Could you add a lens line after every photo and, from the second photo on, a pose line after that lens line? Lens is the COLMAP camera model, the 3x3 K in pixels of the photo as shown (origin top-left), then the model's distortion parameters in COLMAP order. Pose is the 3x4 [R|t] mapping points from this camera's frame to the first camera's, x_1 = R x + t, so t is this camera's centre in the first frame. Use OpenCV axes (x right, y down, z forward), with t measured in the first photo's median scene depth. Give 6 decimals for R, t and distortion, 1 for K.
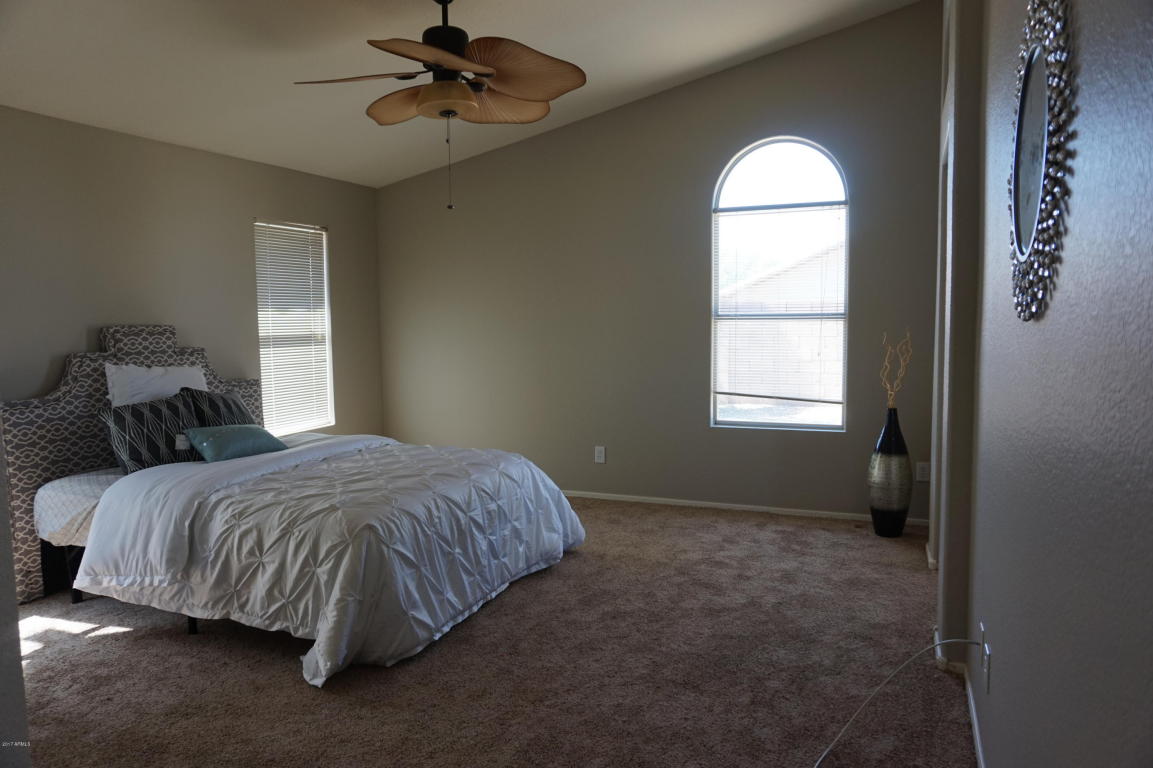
lens RADIAL K [[771.7, 0, 574.2], [0, 771.7, 381.8], [0, 0, 1]] dist [-0.047862, 0.030875]
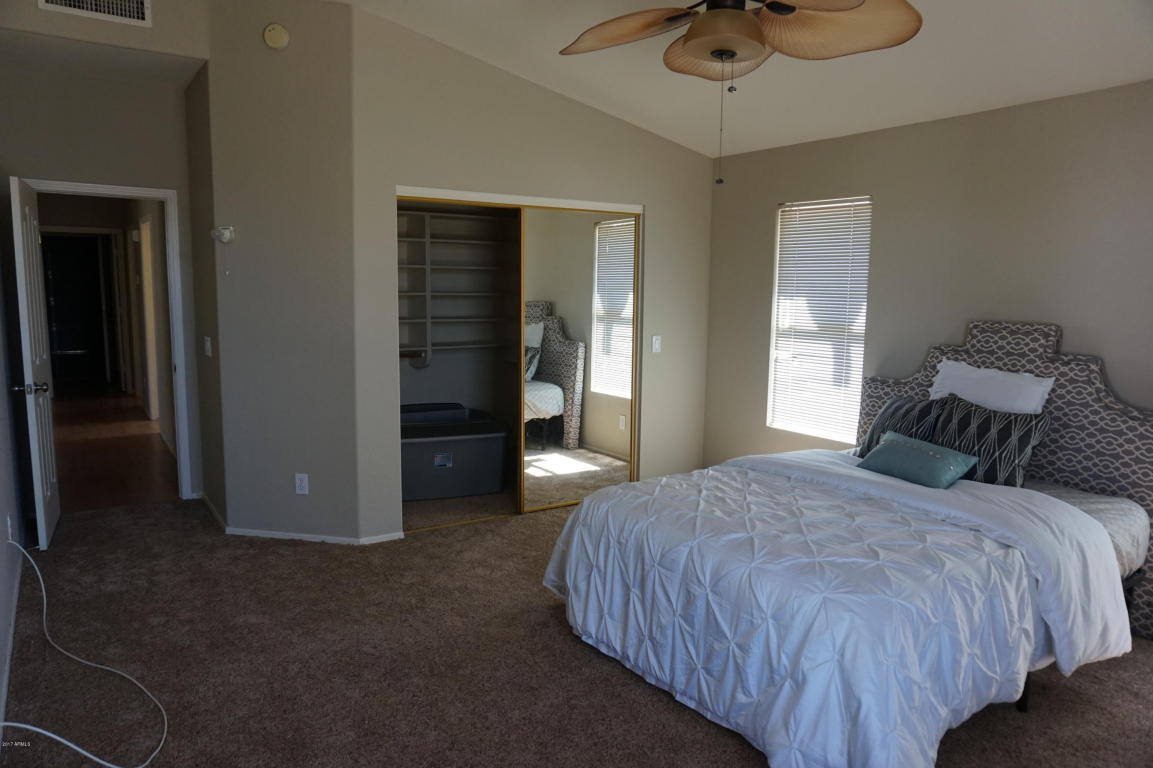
lens RADIAL K [[771.7, 0, 580.6], [0, 771.7, 382.7], [0, 0, 1]] dist [-0.047862, 0.030875]
pose [[-0.535847, 0.107653, -0.837424, 0.436616], [-0.080176, 0.980868, 0.177396, -0.119148], [0.840500, 0.162199, -0.516964, 1.022095]]
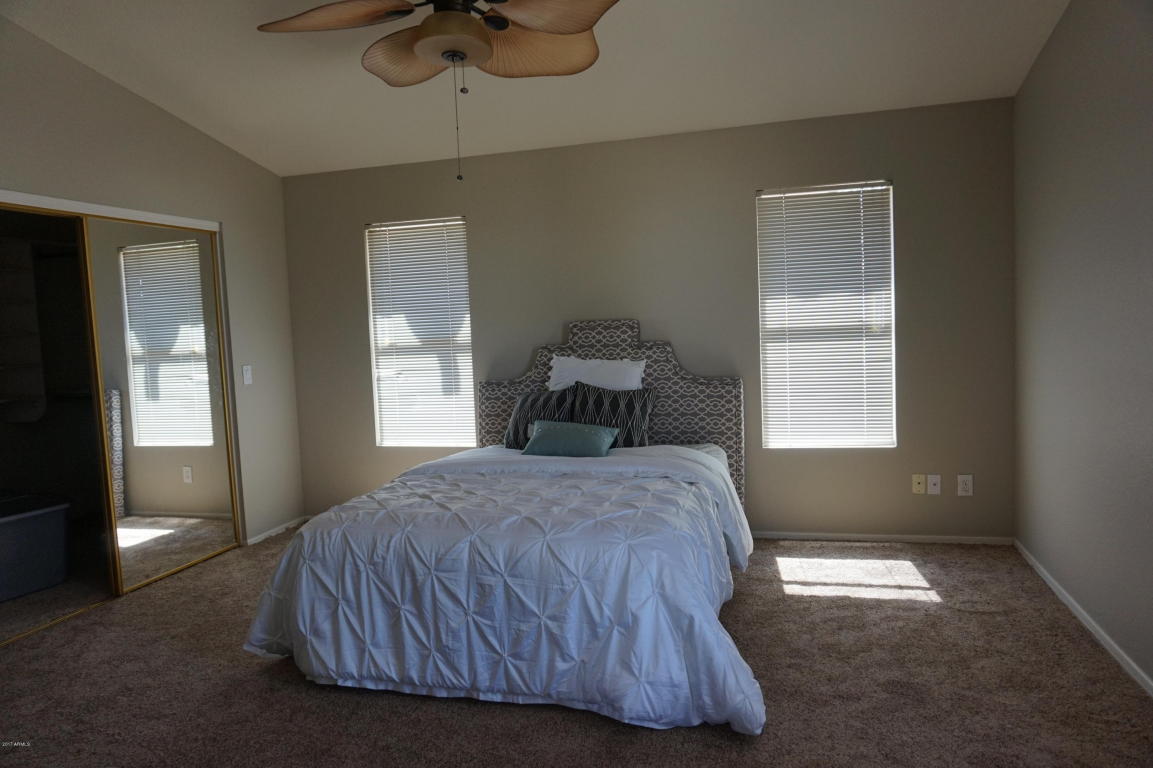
lens RADIAL K [[771.7, 0, 574.7], [0, 771.7, 383.1], [0, 0, 1]] dist [-0.047862, 0.030875]
pose [[0.133220, 0.080232, -0.987834, 0.491492], [-0.043968, 0.996215, 0.074983, -0.063581], [0.990111, 0.033444, 0.136243, 0.796203]]
